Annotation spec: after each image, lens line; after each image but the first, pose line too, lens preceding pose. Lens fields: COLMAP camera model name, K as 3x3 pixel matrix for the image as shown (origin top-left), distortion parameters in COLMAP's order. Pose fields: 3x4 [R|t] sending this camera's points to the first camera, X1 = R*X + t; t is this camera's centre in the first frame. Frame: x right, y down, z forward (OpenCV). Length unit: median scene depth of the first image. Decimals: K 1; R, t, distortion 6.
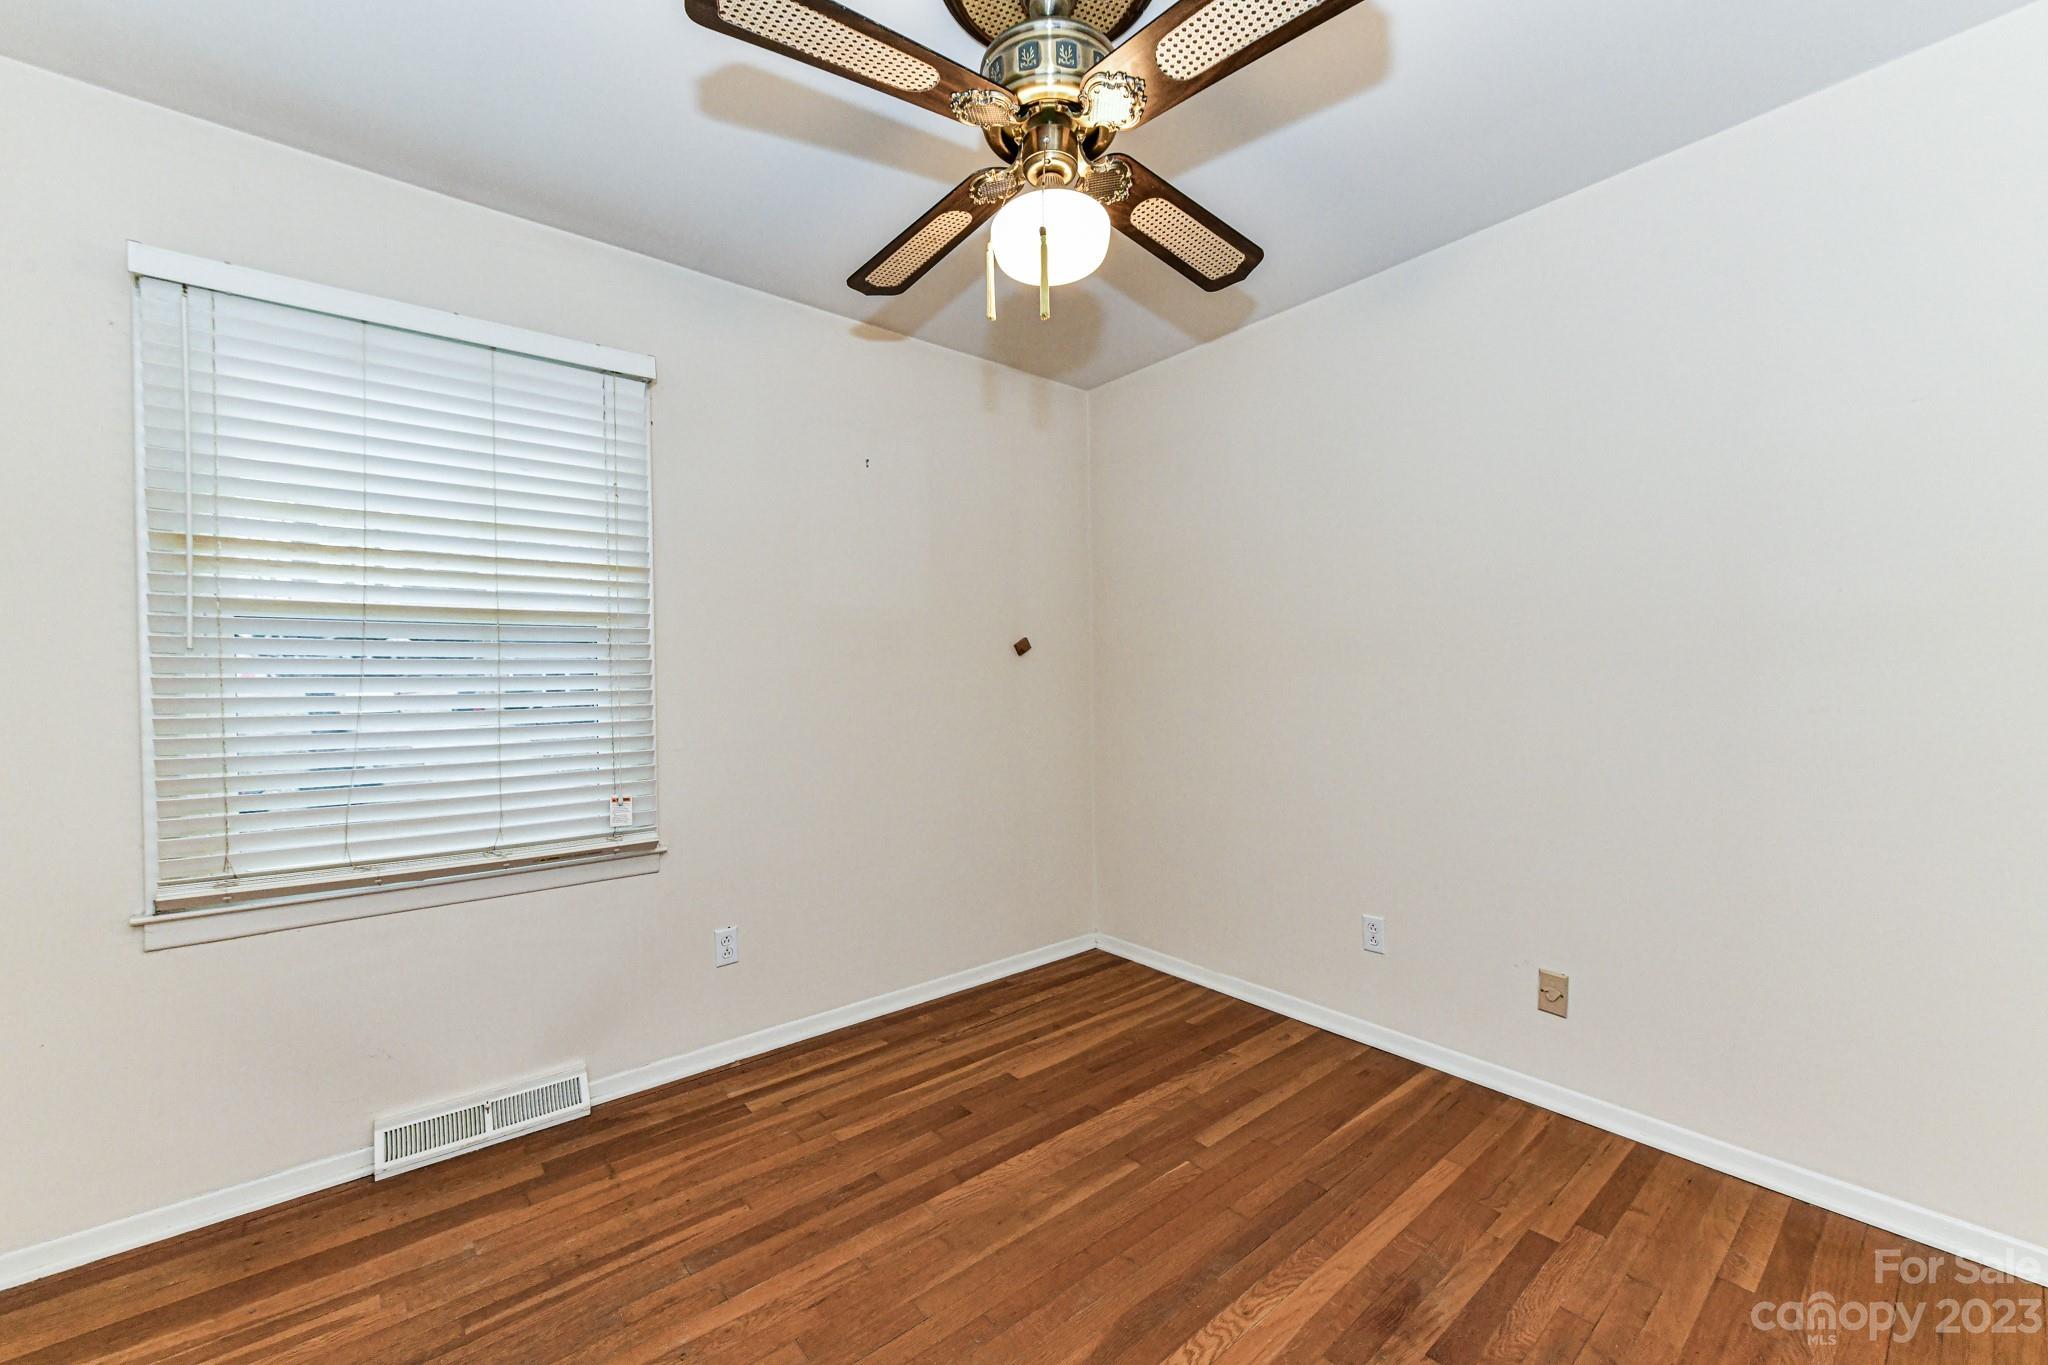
lens RADIAL K [[802.2, 0, 1029.6], [0, 802.2, 685.0], [0, 0, 1]] dist [0.002320, -0.003242]
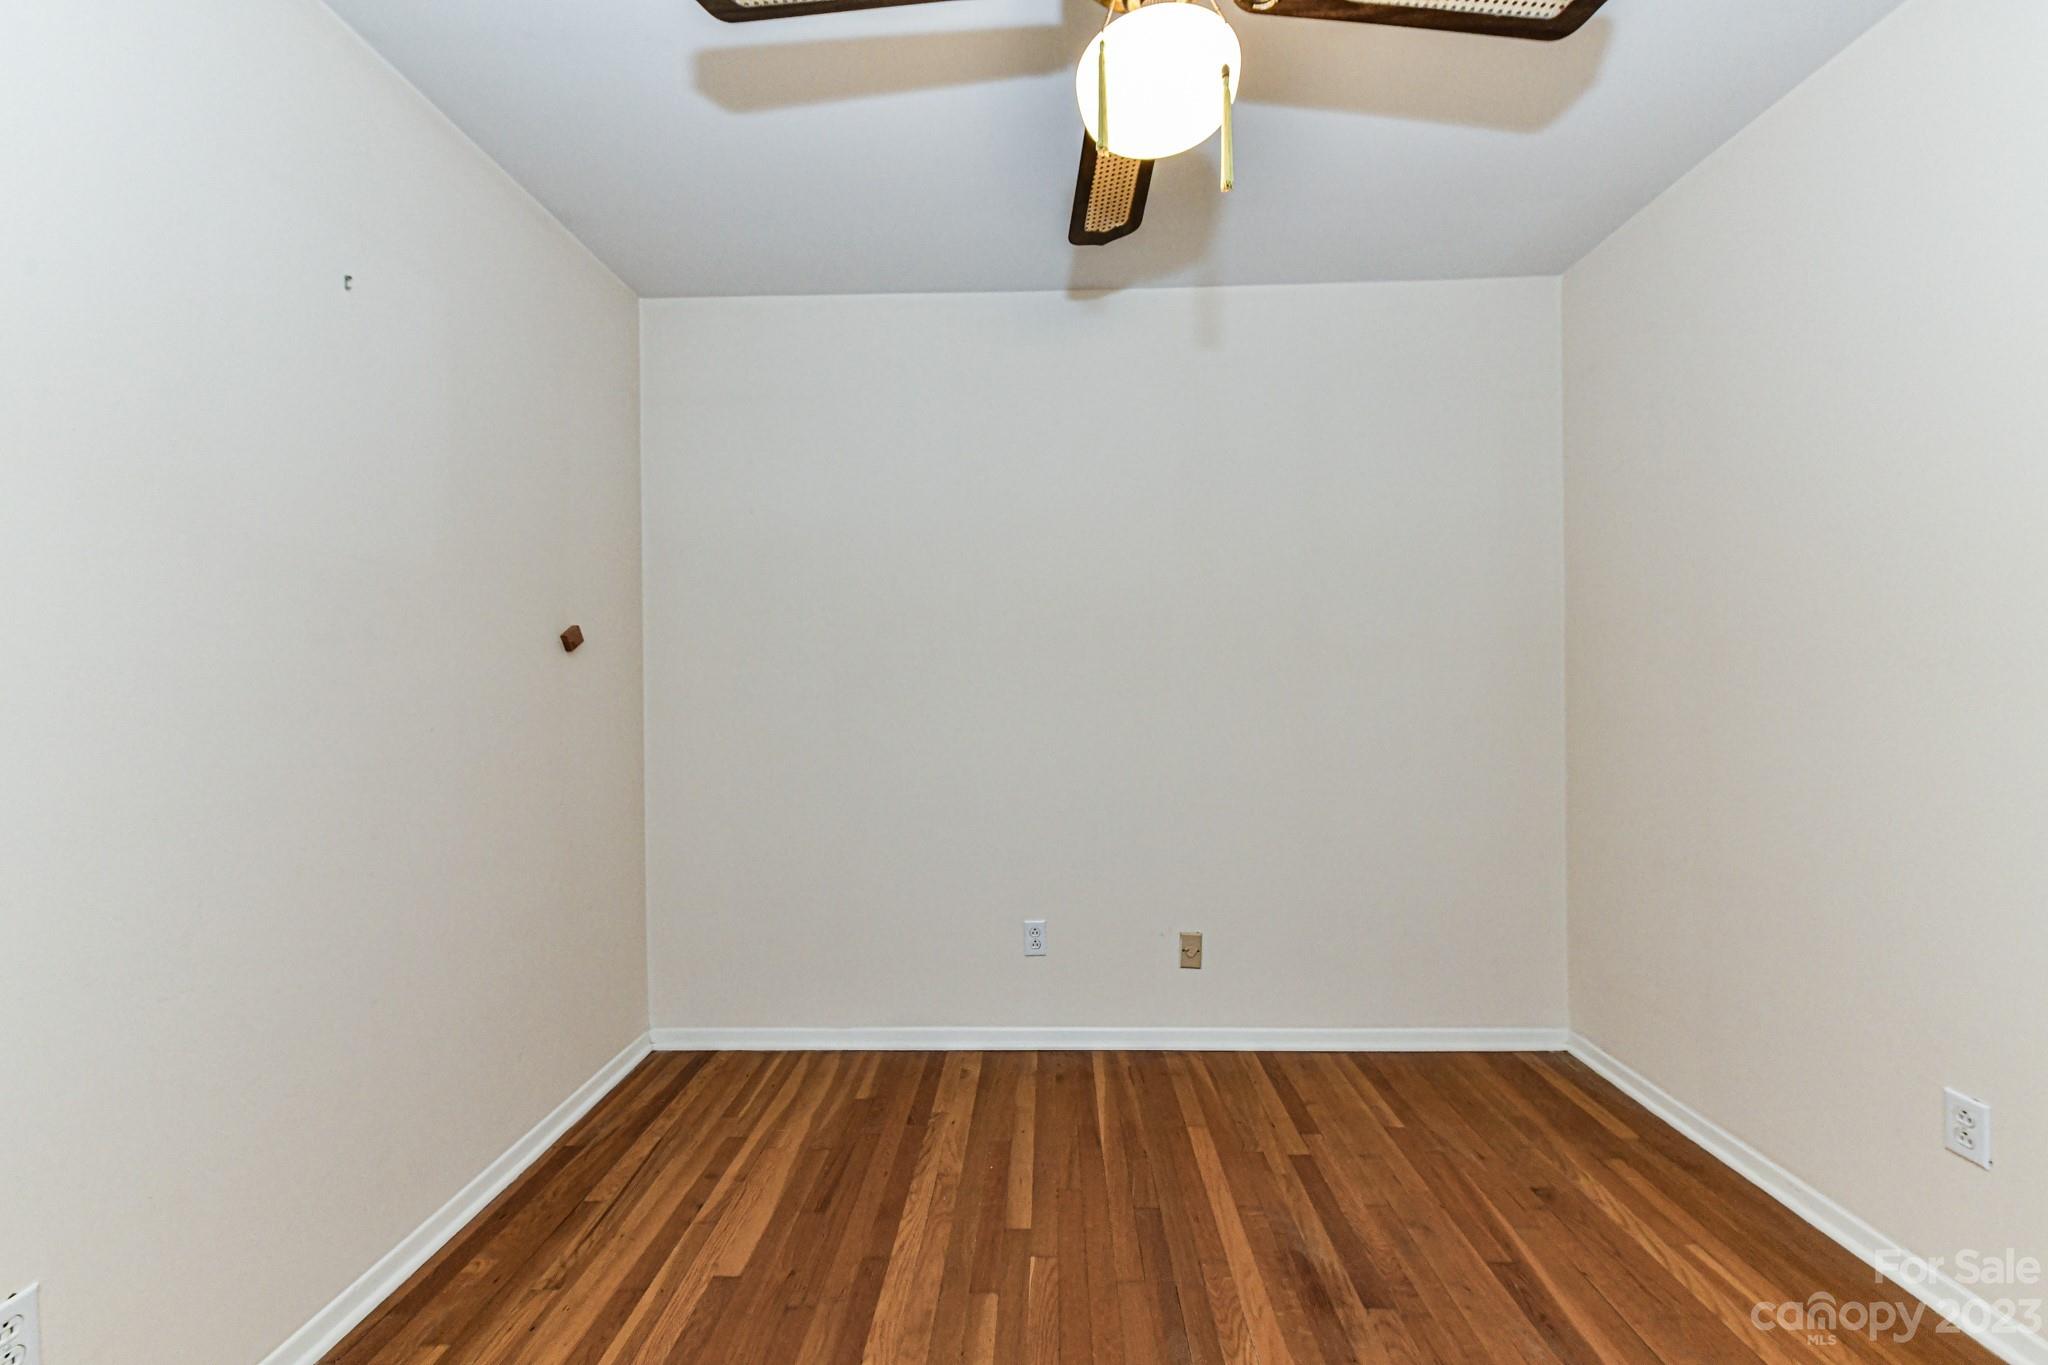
lens RADIAL K [[802.2, 0, 1026.5], [0, 802.2, 677.4], [0, 0, 1]] dist [0.002320, -0.003242]
pose [[0.656947, 0.007626, 0.753898, -0.358426], [0.009397, 0.999788, -0.018302, 0.001167], [-0.753878, 0.019108, 0.656737, 0.353978]]
